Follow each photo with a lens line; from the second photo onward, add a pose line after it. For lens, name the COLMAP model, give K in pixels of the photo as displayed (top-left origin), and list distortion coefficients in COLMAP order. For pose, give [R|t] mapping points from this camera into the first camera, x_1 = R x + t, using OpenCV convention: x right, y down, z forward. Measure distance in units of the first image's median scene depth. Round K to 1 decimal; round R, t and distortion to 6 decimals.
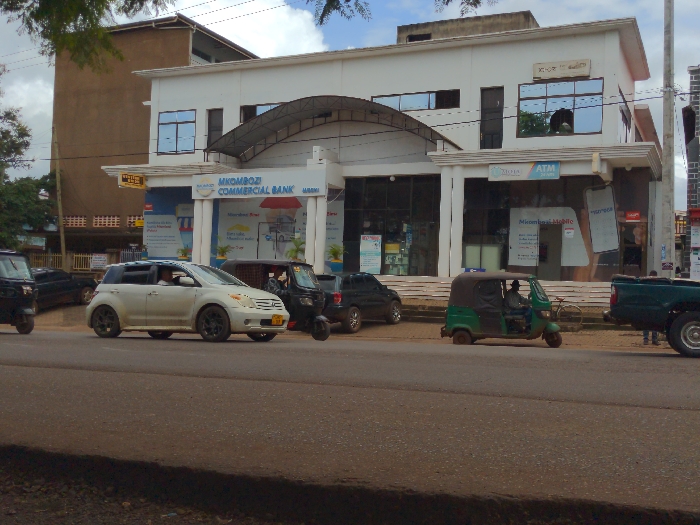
lens RADIAL K [[801.9, 0, 350.1], [0, 801.9, 247.0], [0, 0, 1]] dist [0.015041, 0.002319]
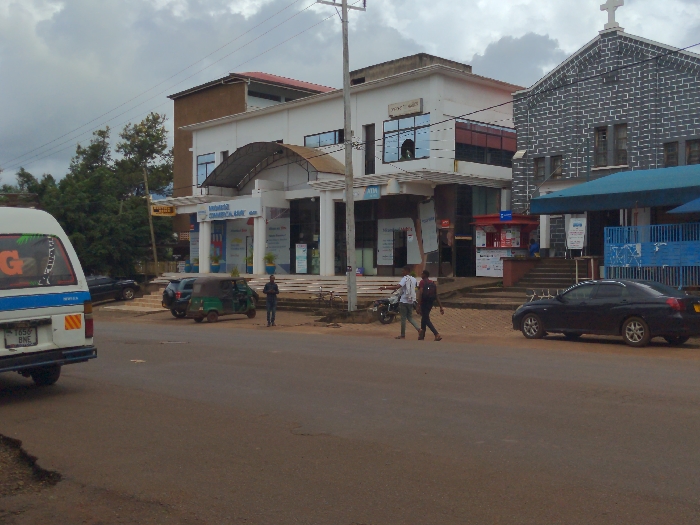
lens RADIAL K [[801.9, 0, 350.1], [0, 801.9, 247.0], [0, 0, 1]] dist [0.015041, 0.002319]
pose [[0.925590, -0.041863, -0.376205, 0.601501], [0.049834, 0.998692, 0.011476, -0.020729], [0.375232, -0.029370, 0.926466, -0.188911]]
